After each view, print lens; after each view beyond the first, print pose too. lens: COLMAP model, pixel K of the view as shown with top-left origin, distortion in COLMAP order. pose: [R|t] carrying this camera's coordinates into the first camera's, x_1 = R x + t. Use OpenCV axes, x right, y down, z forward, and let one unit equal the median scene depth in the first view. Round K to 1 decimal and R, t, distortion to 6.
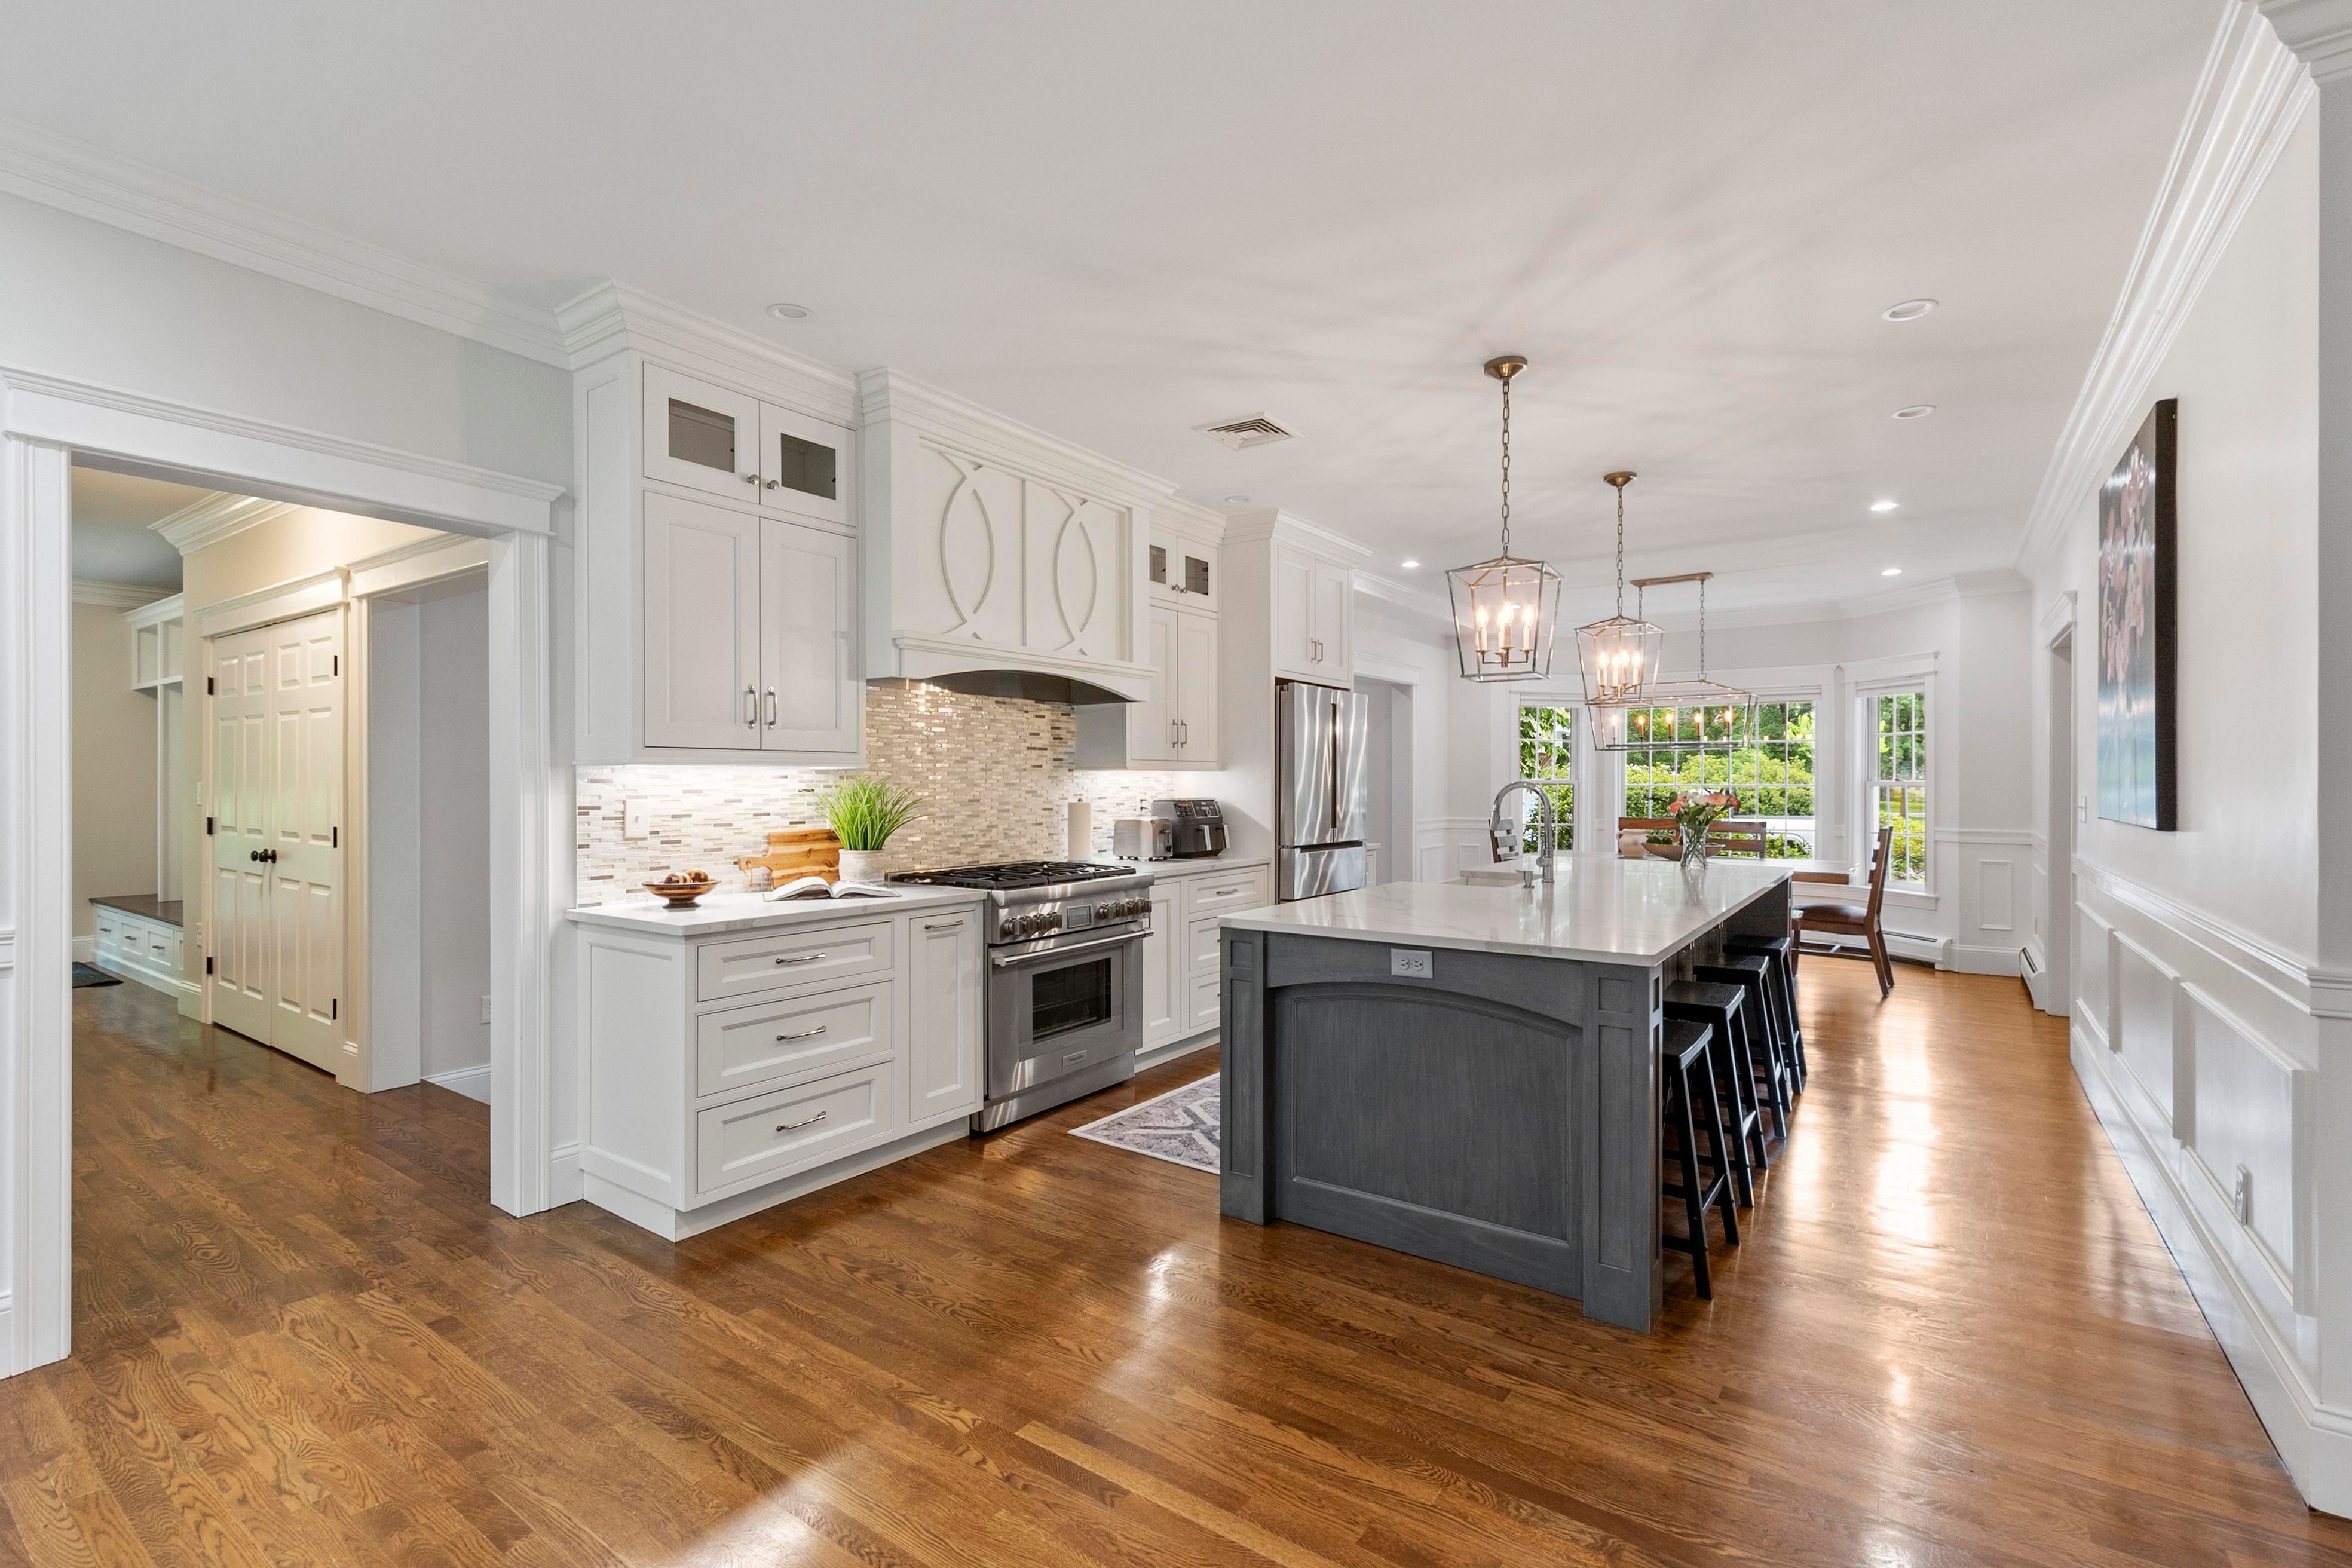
lens RADIAL K [[1058.7, 0, 1173.5], [0, 1058.7, 777.2], [0, 0, 1]] dist [0.003206, 0.000630]
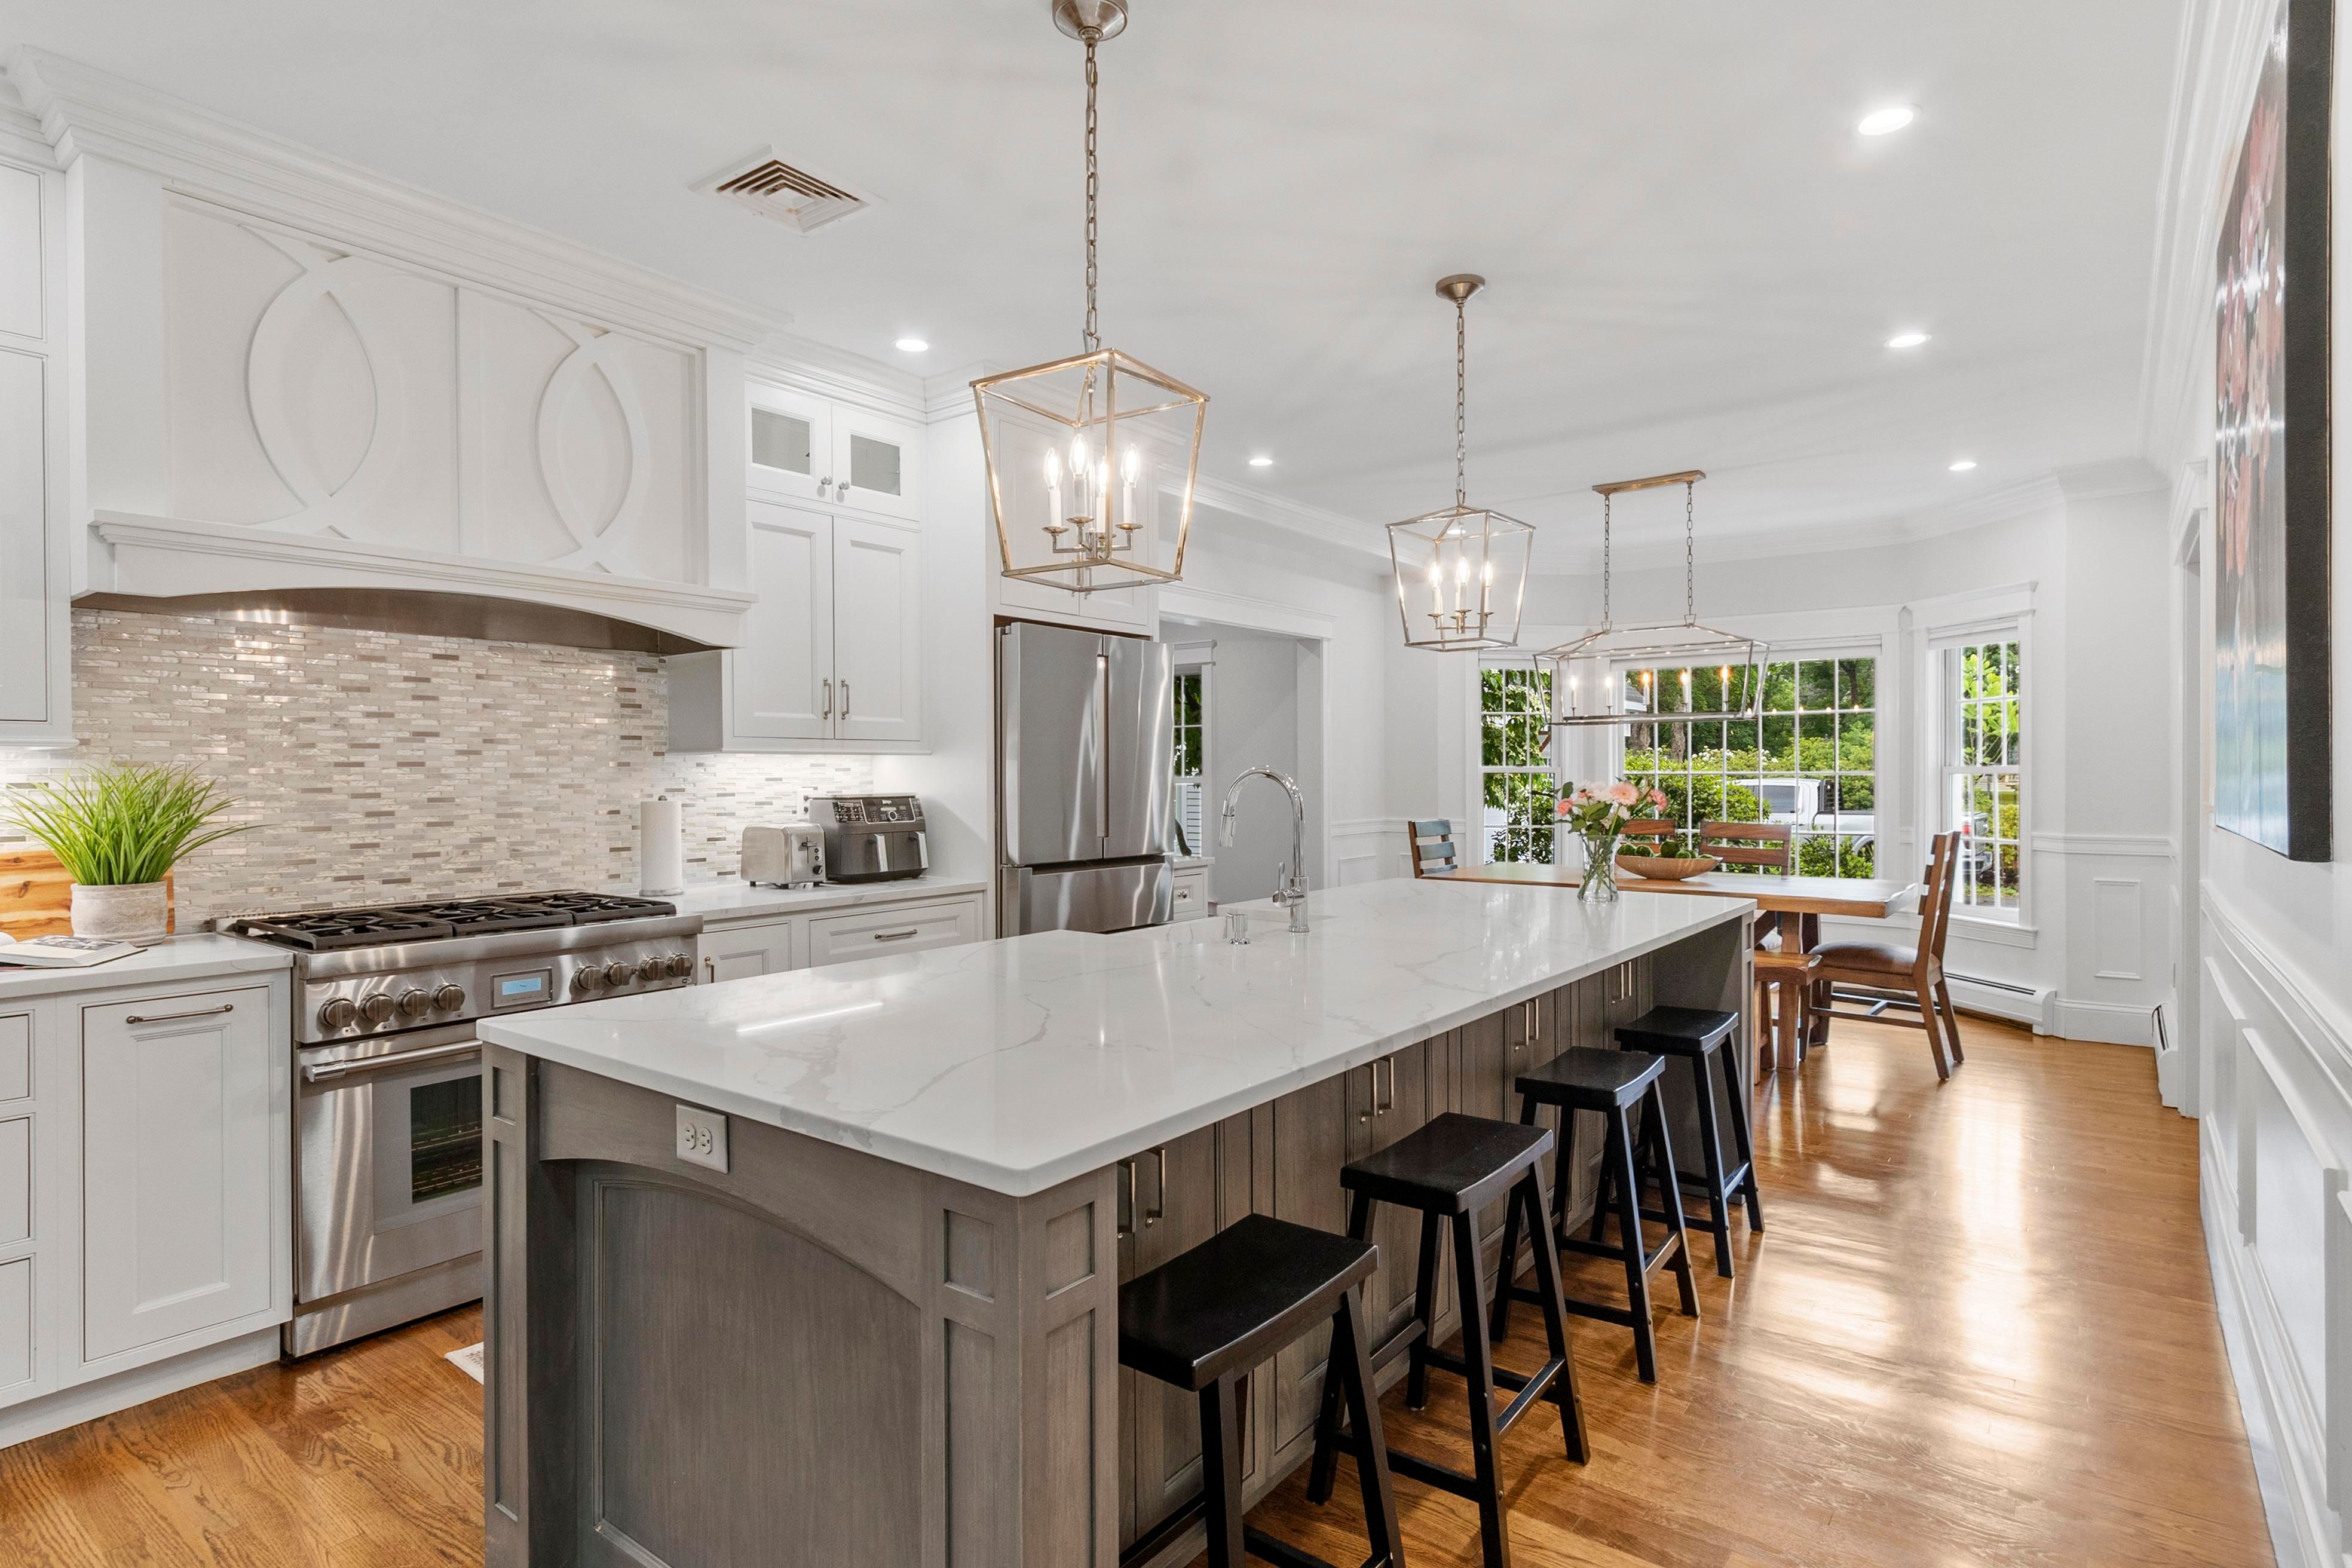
lens RADIAL K [[1205.3, 0, 1180.1], [0, 1205.3, 771.9], [0, 0, 1]] dist [0.008936, -0.000996]
pose [[0.999358, -0.004071, -0.035606, 0.258745], [0.004204, 0.999984, 0.003661, 0.003570], [0.035591, -0.003809, 0.999359, 0.252819]]
